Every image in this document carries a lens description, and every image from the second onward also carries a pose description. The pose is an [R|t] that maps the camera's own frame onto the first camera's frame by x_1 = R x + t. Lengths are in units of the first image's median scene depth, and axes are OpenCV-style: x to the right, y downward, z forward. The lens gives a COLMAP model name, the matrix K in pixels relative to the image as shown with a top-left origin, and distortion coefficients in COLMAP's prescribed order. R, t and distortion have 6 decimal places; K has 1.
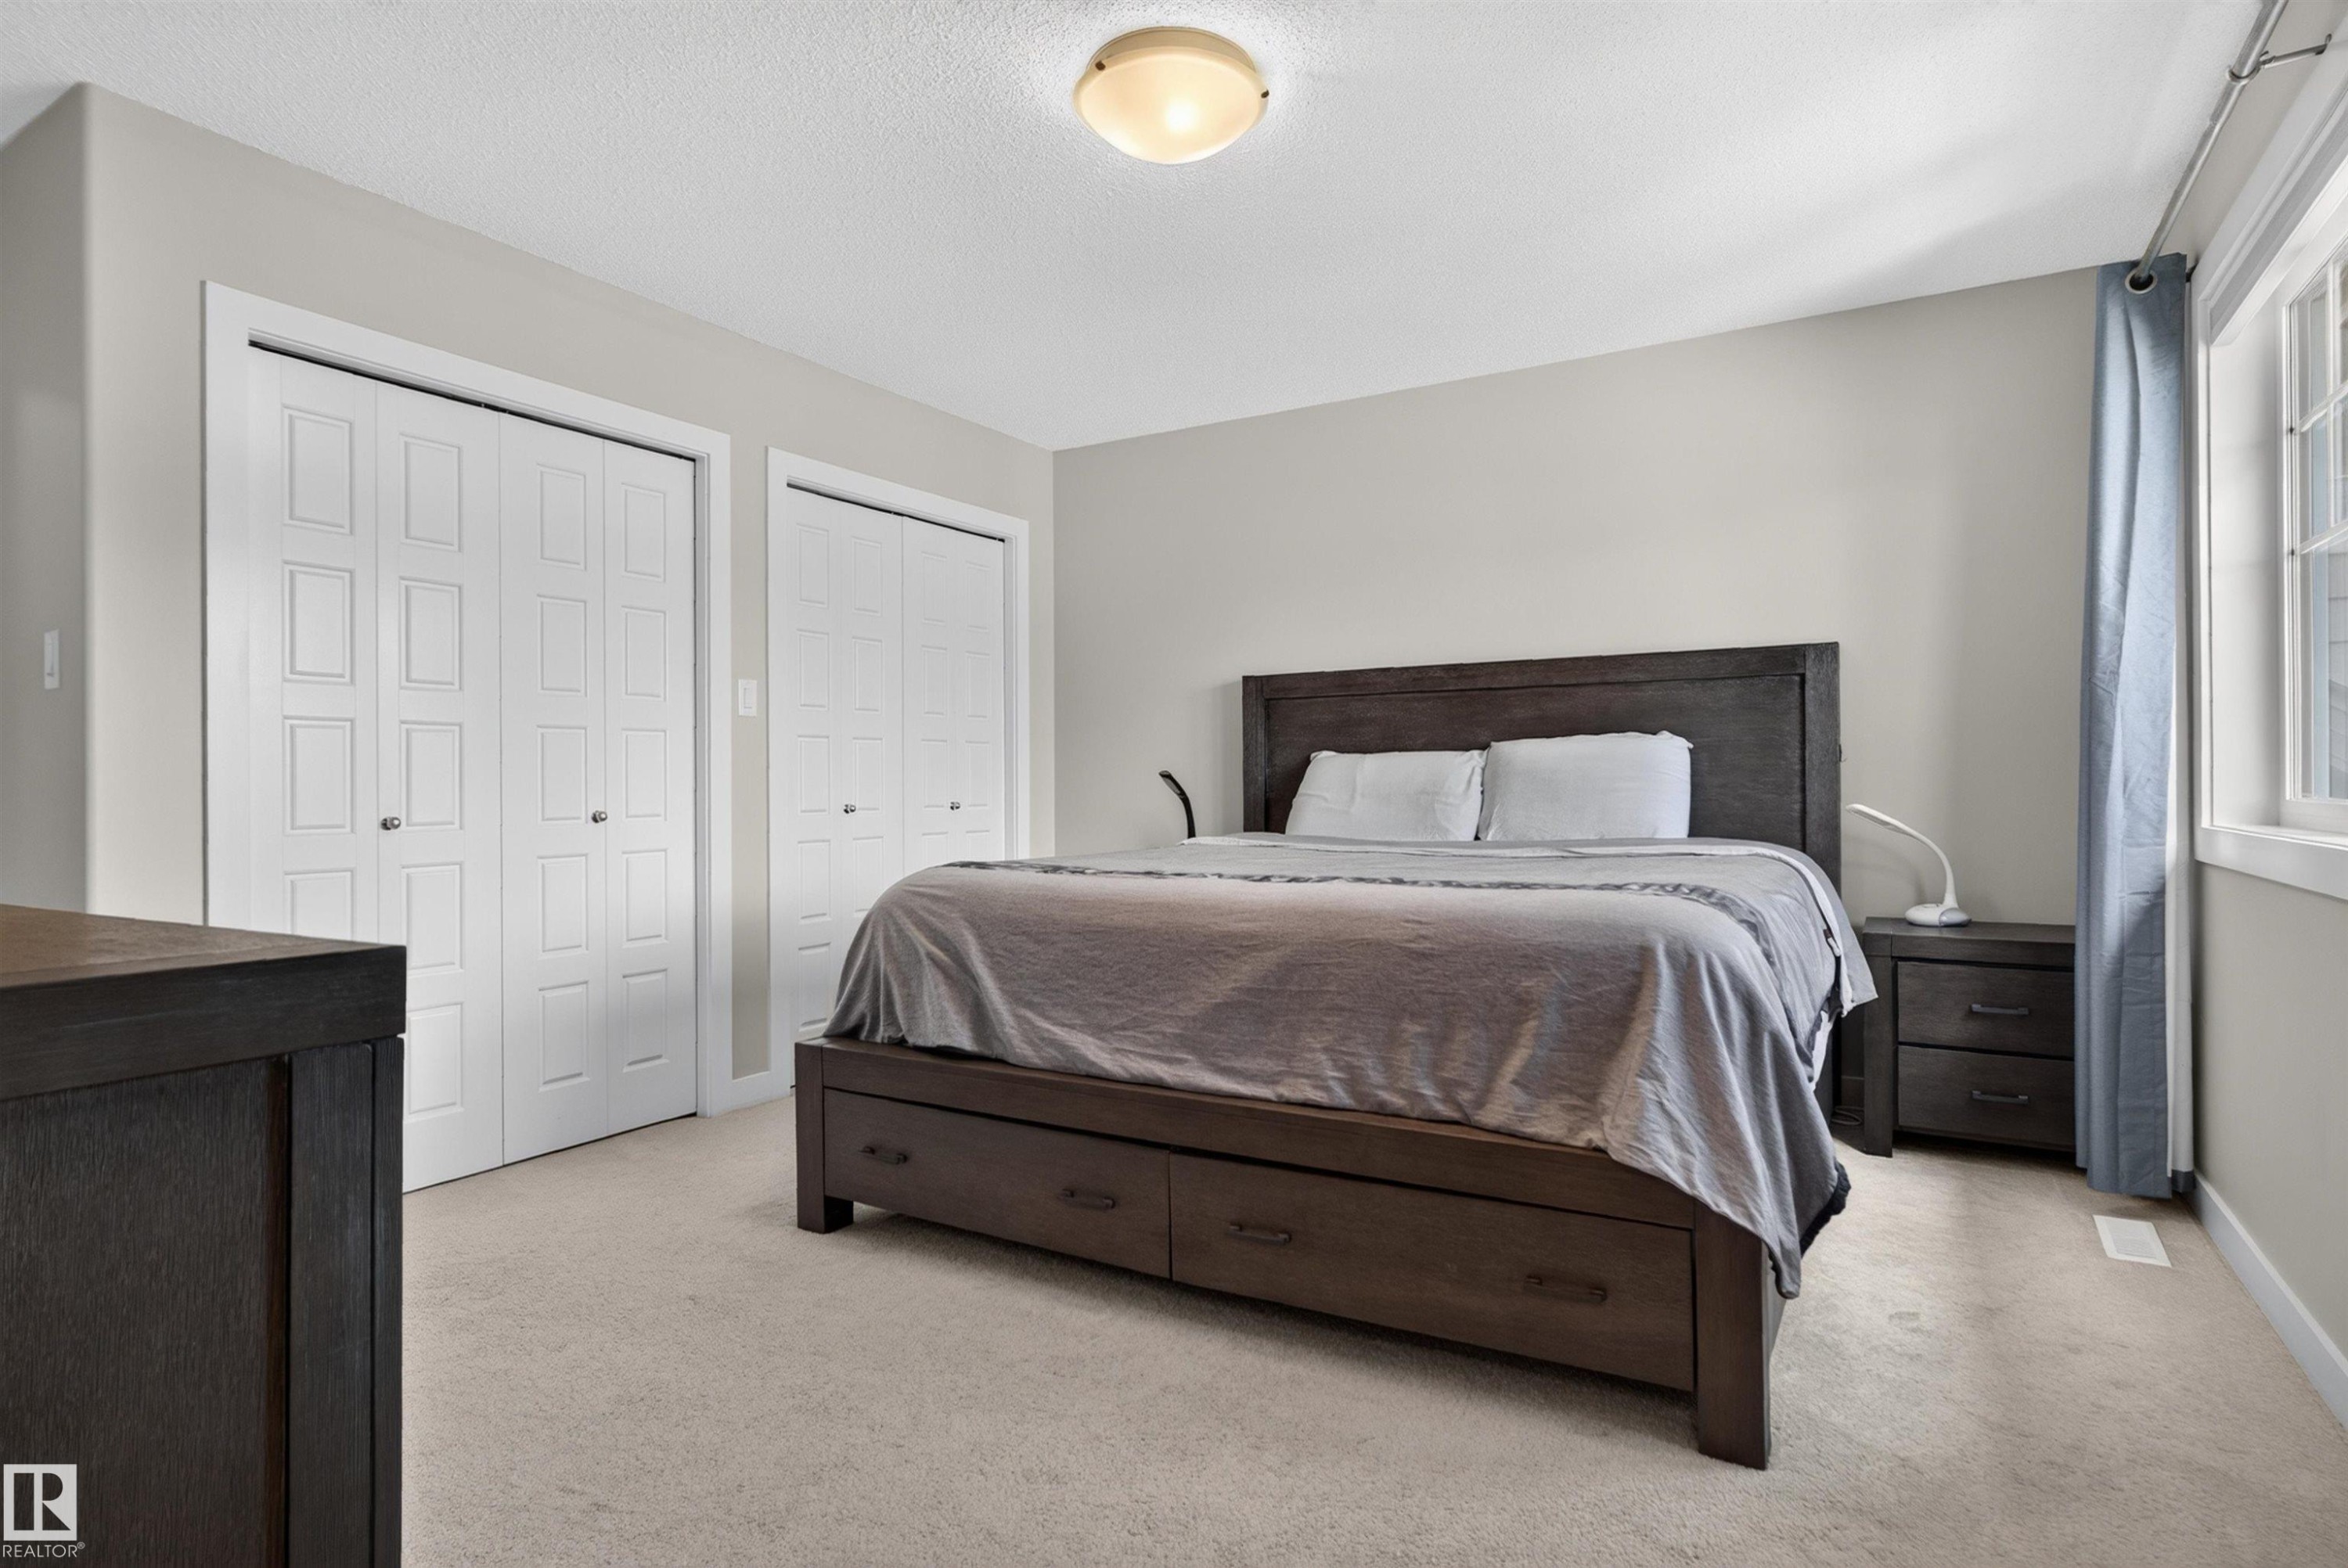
lens RADIAL K [[1211.4, 0, 1172.9], [0, 1211.4, 784.2], [0, 0, 1]] dist [-0.006187, 0.000028]
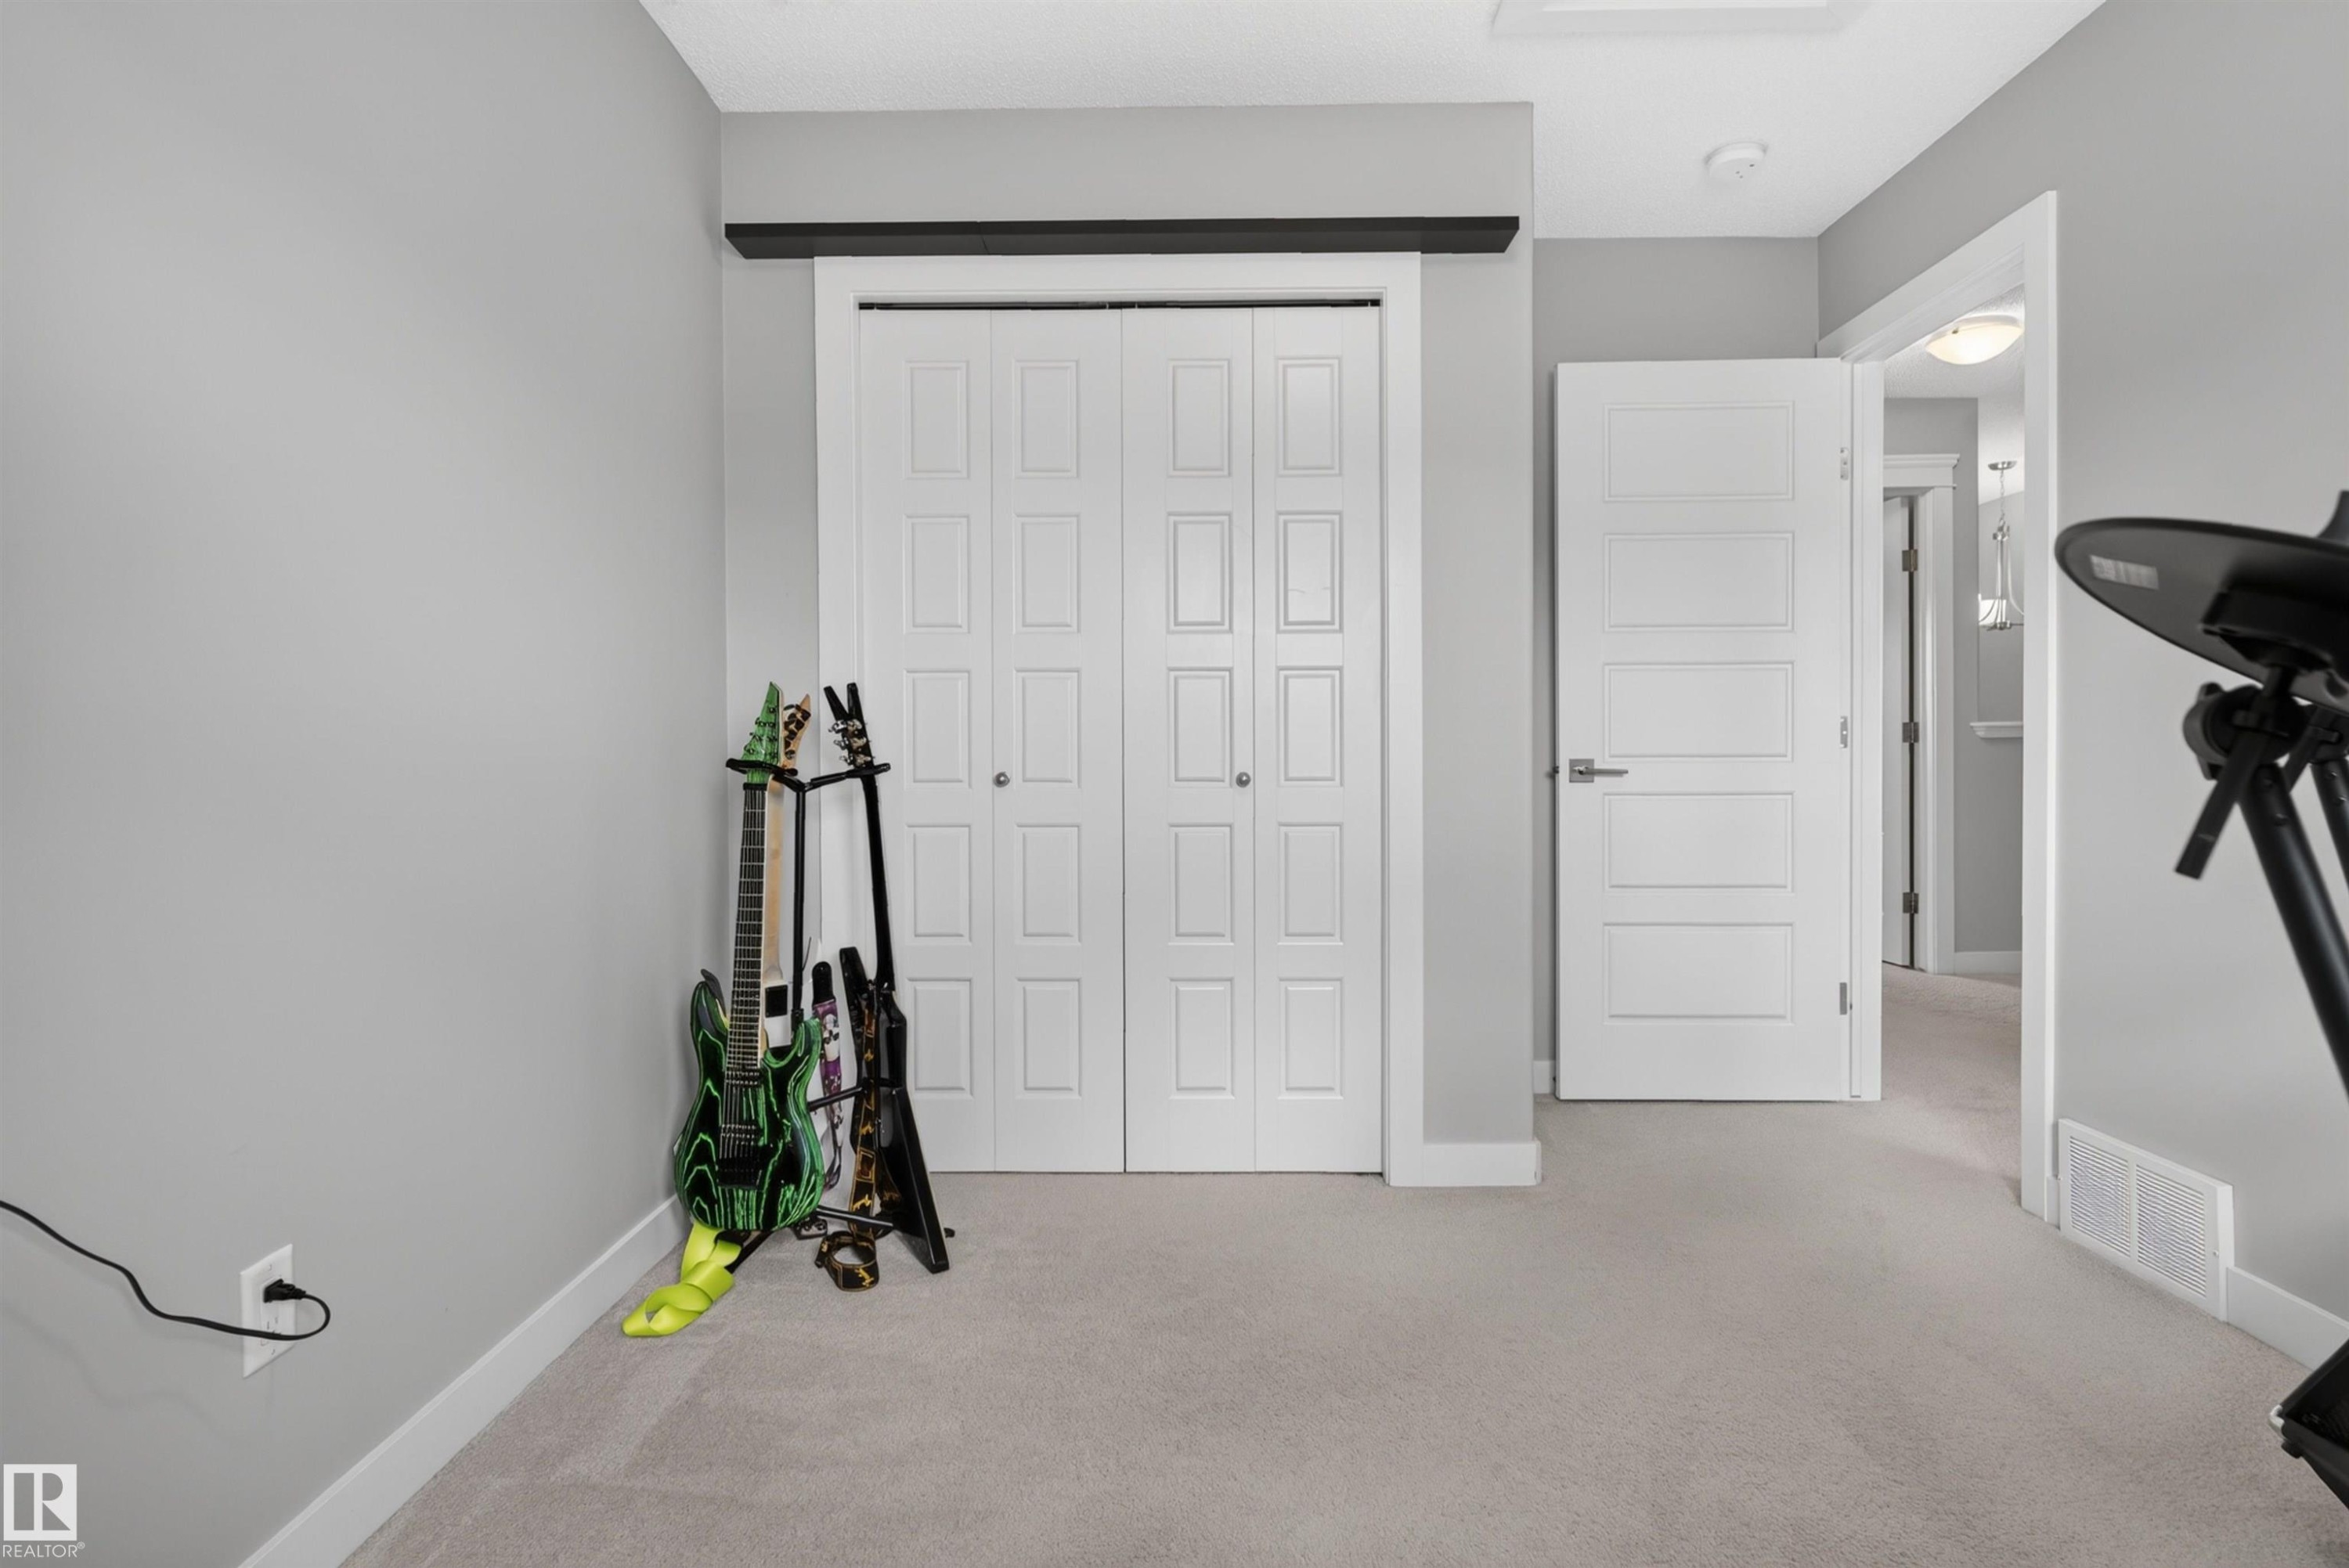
lens RADIAL K [[1372.2, 0, 1173.2], [0, 1372.2, 763.0], [0, 0, 1]] dist [-0.004489, -0.000076]
pose [[0.496935, 0.022980, -0.867484, 0.281065], [-0.004078, 0.999700, 0.024147, -0.005208], [0.867778, -0.008461, 0.496879, 0.473234]]
